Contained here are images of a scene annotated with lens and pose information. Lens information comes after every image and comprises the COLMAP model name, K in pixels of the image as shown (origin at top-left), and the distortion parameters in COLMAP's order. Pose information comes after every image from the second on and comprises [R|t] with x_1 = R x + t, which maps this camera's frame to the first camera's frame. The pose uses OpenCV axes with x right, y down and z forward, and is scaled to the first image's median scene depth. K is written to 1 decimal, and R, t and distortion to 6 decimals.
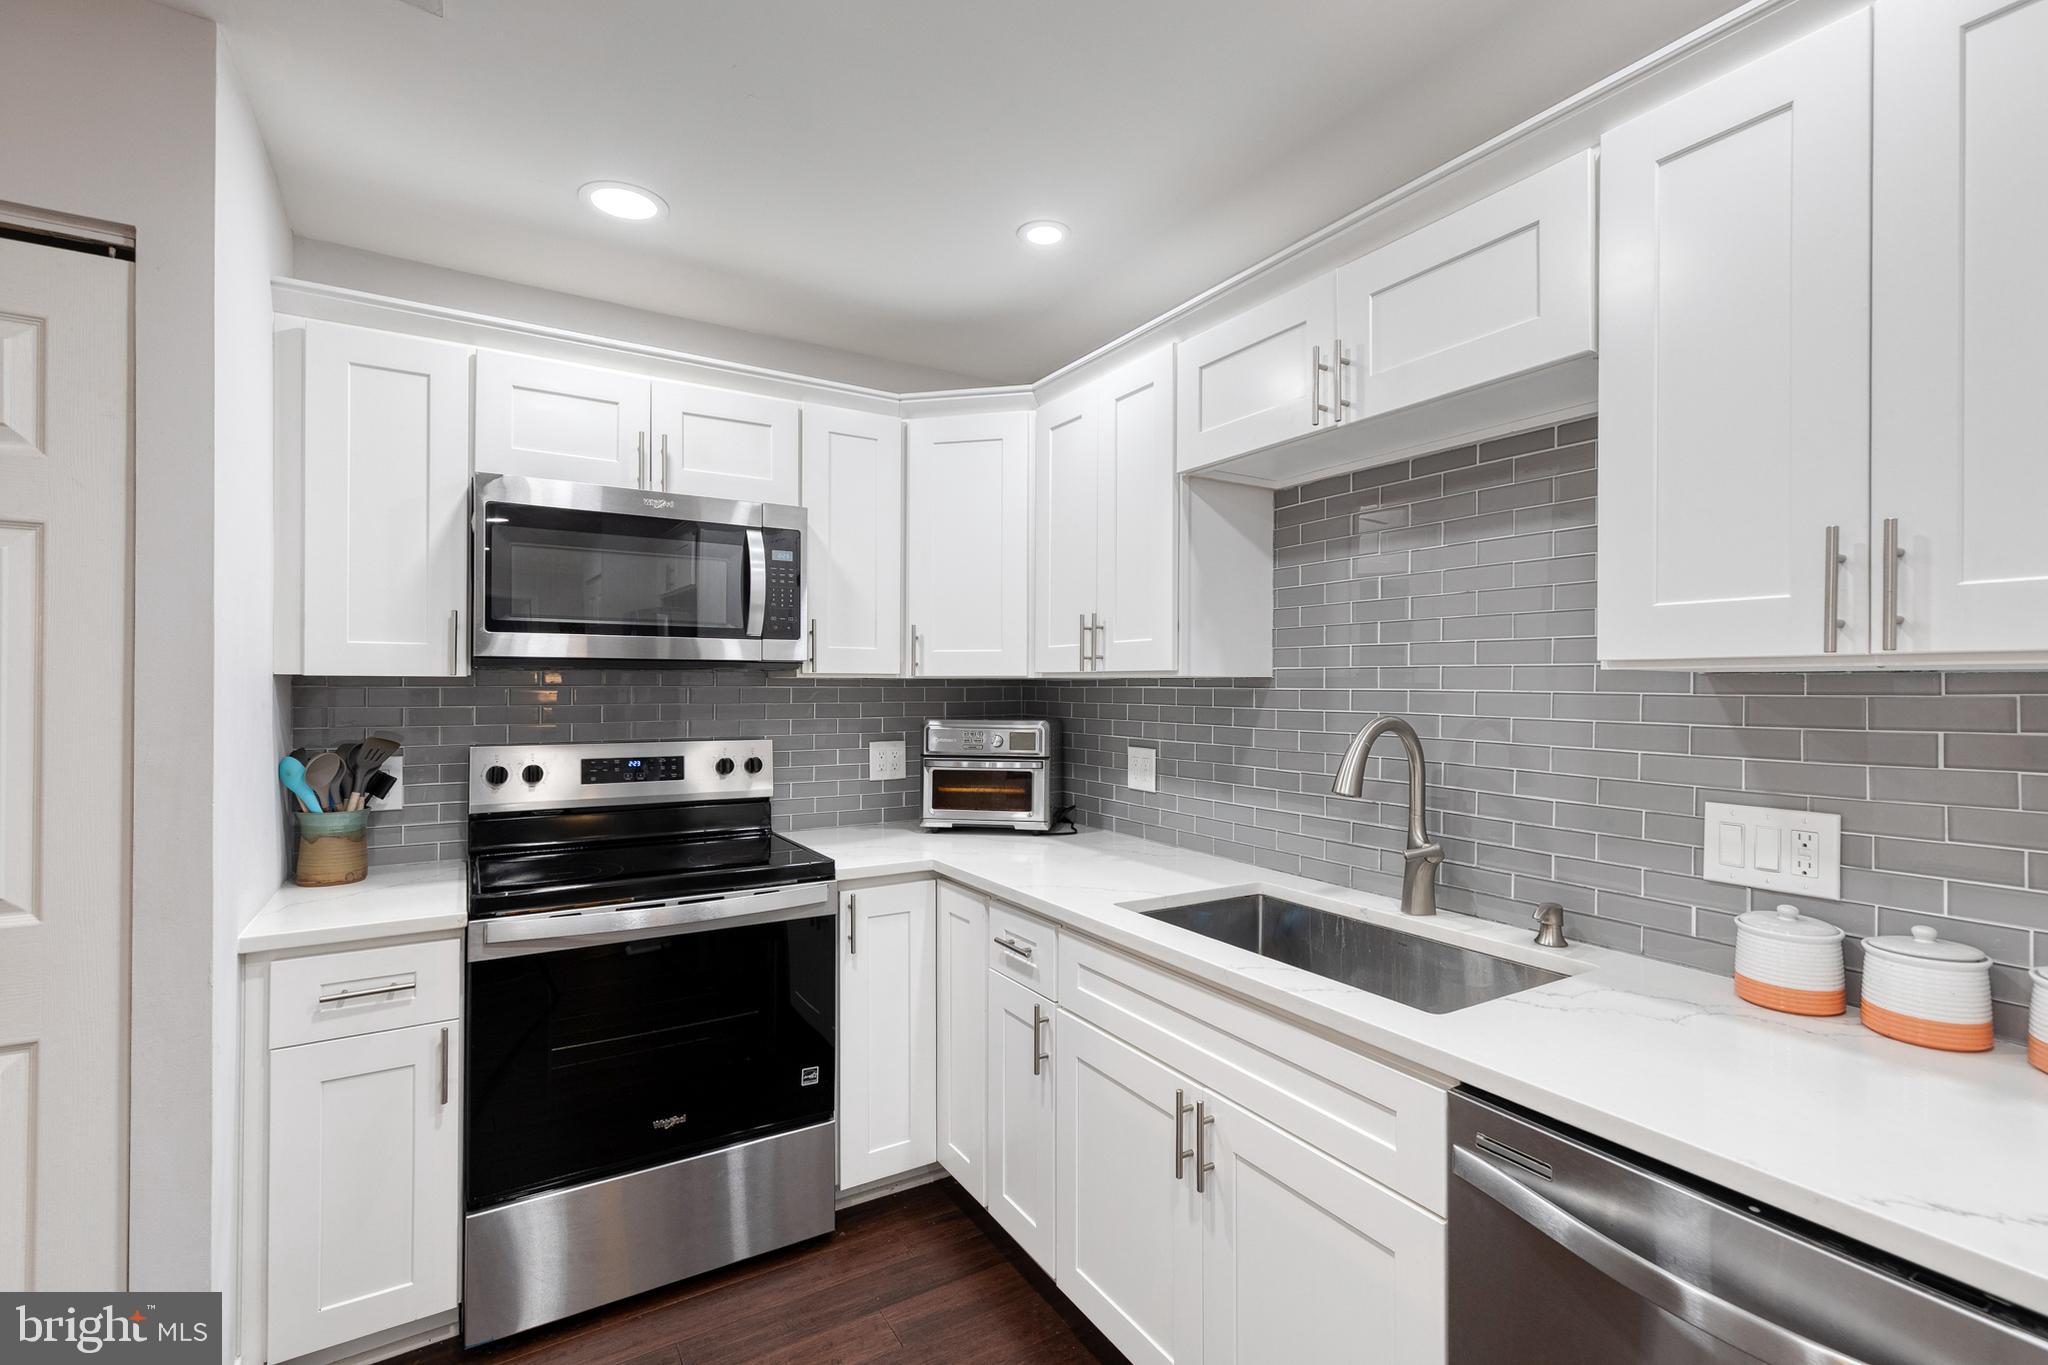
lens RADIAL K [[917.3, 0, 1049.7], [0, 917.3, 681.6], [0, 0, 1]] dist [0.000417, -0.000067]
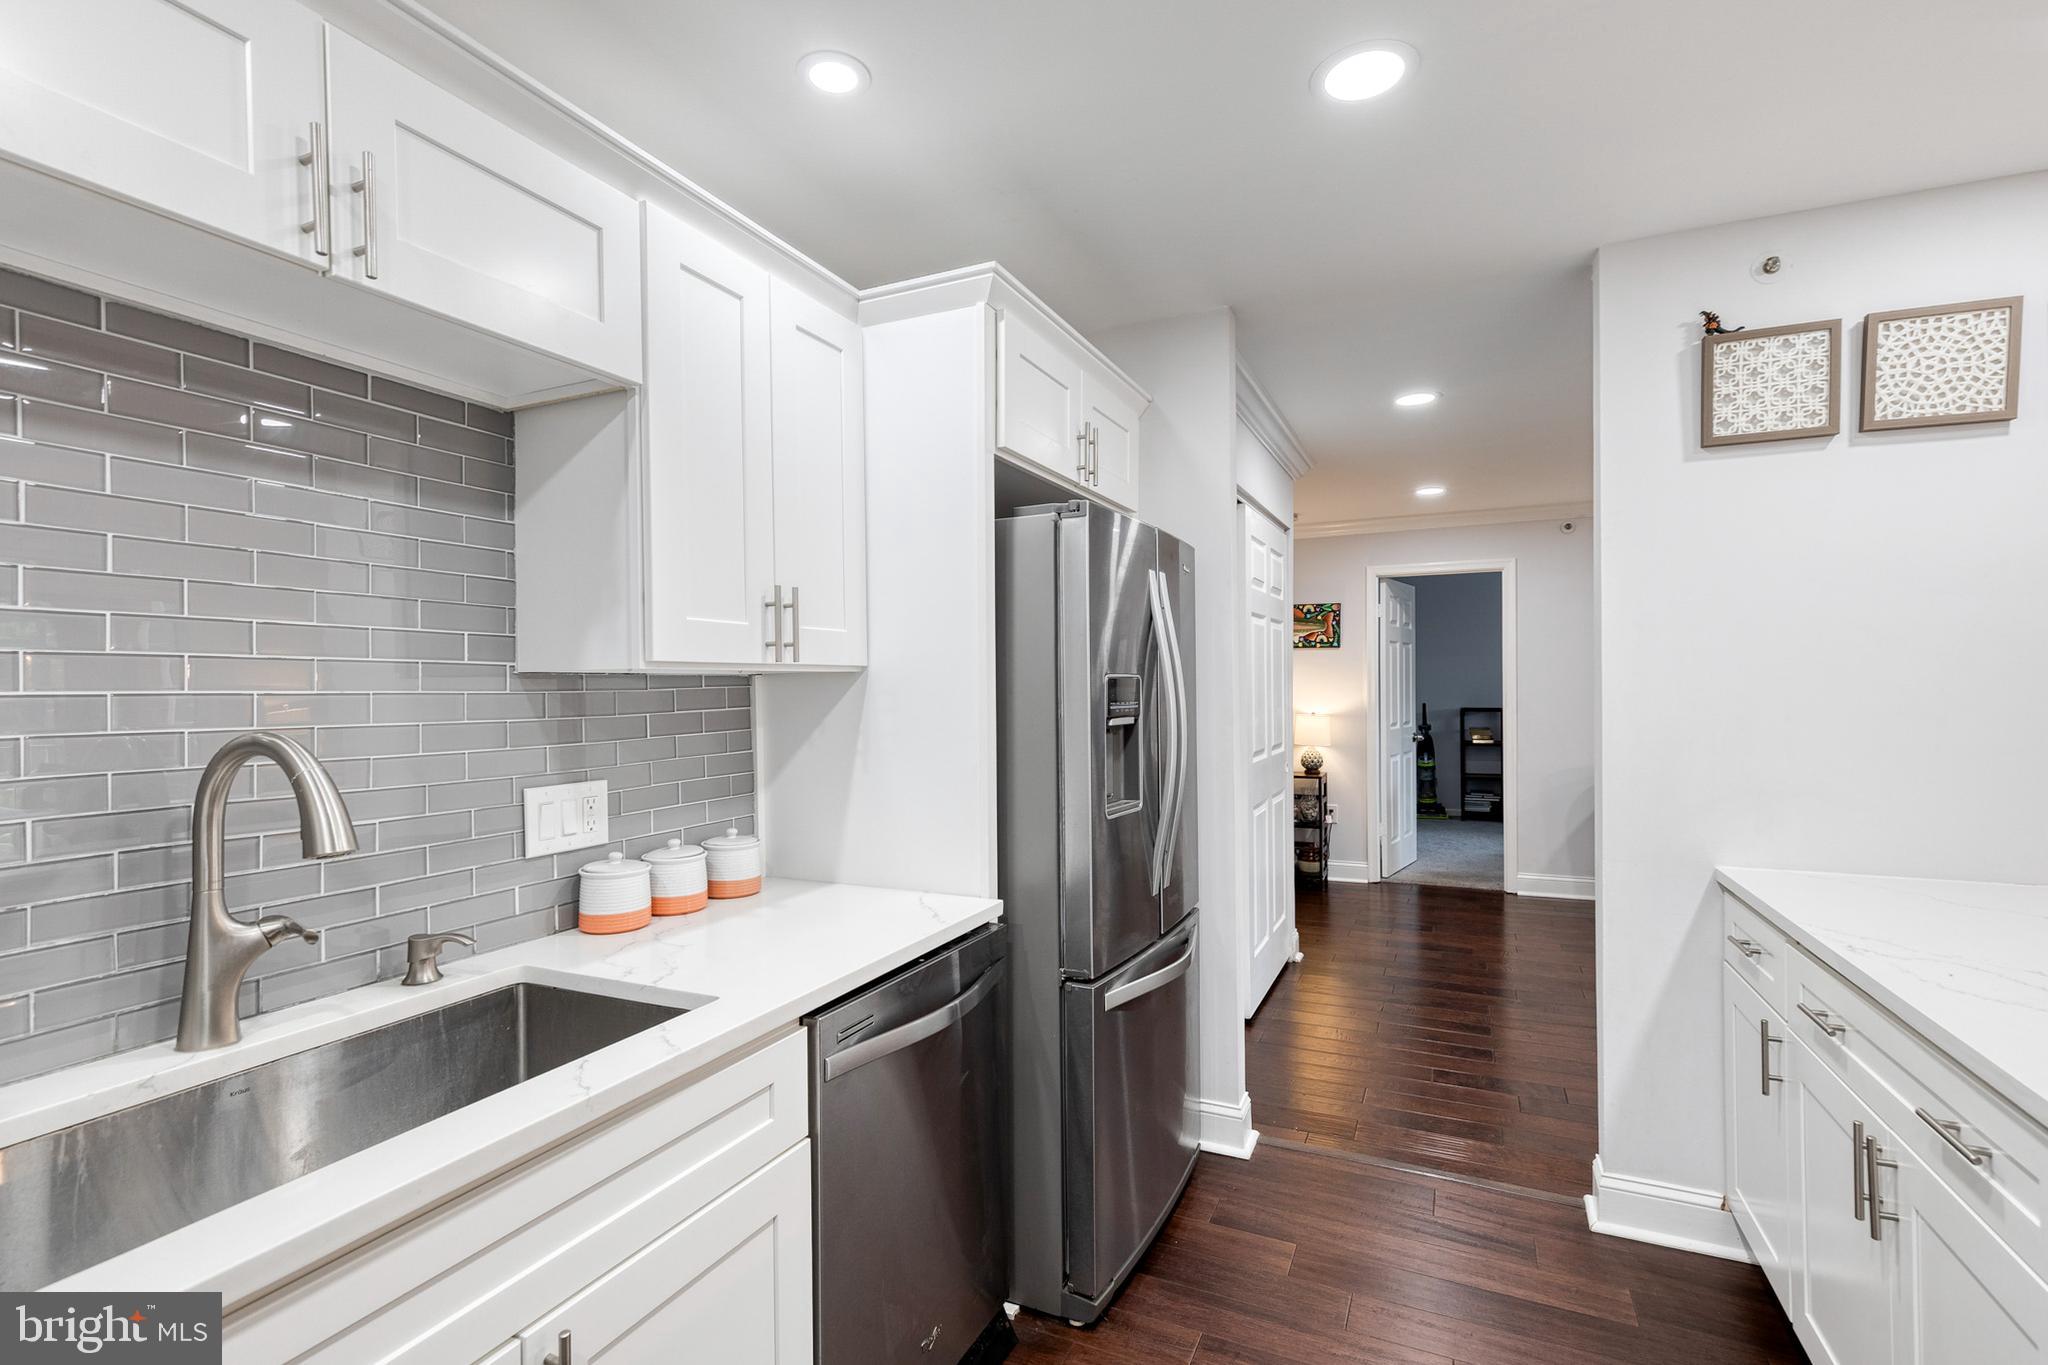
lens RADIAL K [[926.0, 0, 1043.4], [0, 926.0, 688.4], [0, 0, 1]] dist [0.003706, -0.000709]
pose [[-0.550323, -0.000077, 0.834952, -0.361908], [0.003455, 0.999991, 0.002370, 0.005937], [-0.834945, 0.004190, -0.550318, 0.698294]]
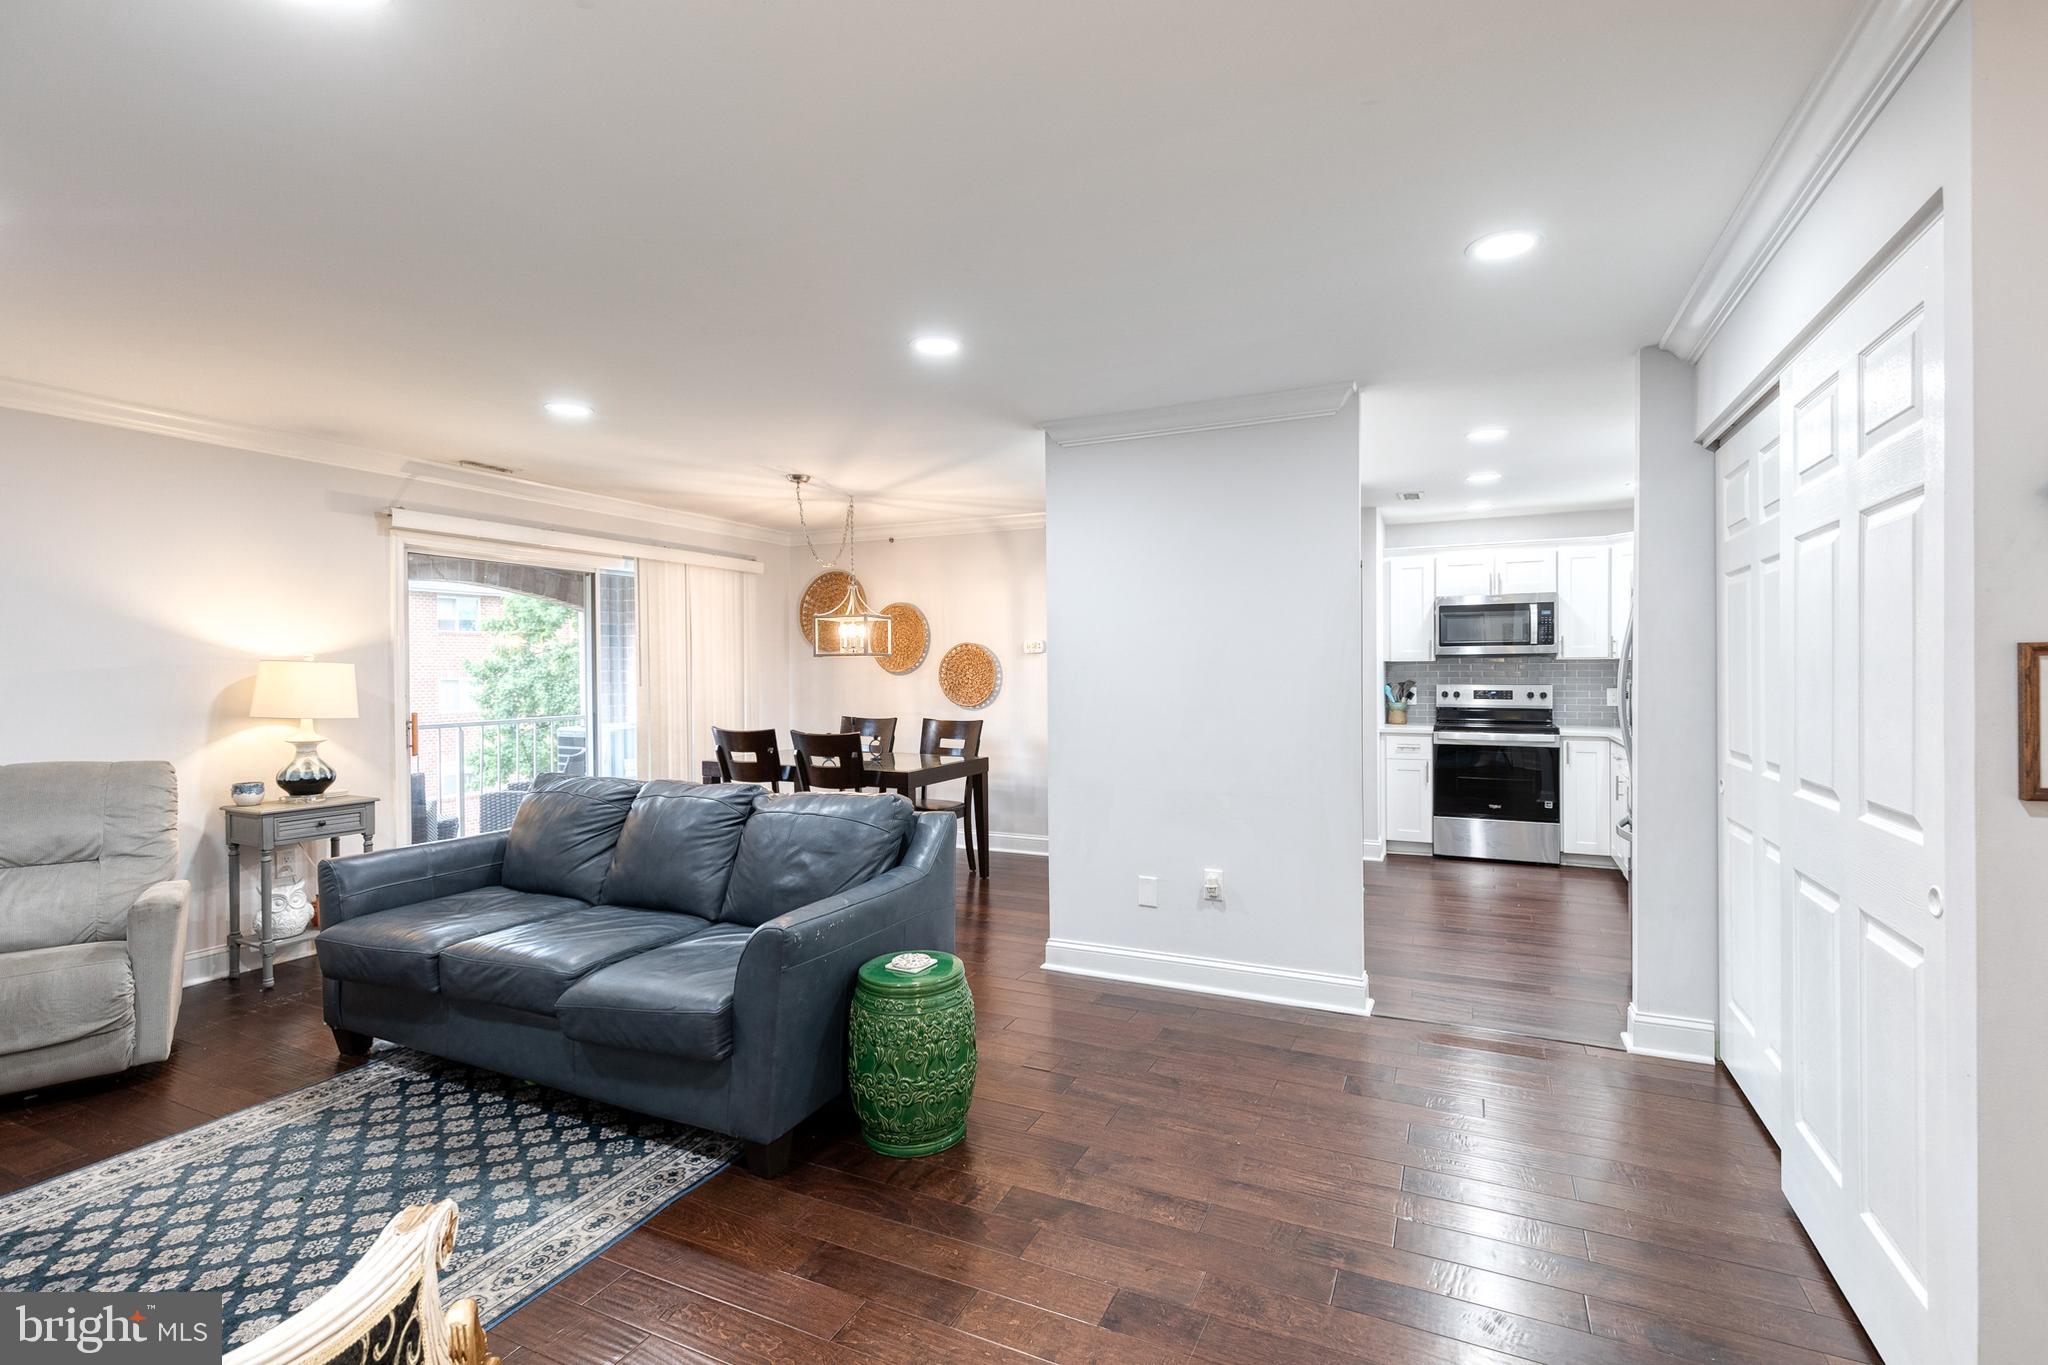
lens RADIAL K [[921.6, 0, 1037.5], [0, 921.6, 678.7], [0, 0, 1]] dist [0.009164, -0.000043]
pose [[0.538174, 0.003931, -0.842824, 1.190564], [0.013224, 0.999827, 0.013108, -0.003747], [0.842730, -0.018200, 0.538029, -1.694034]]
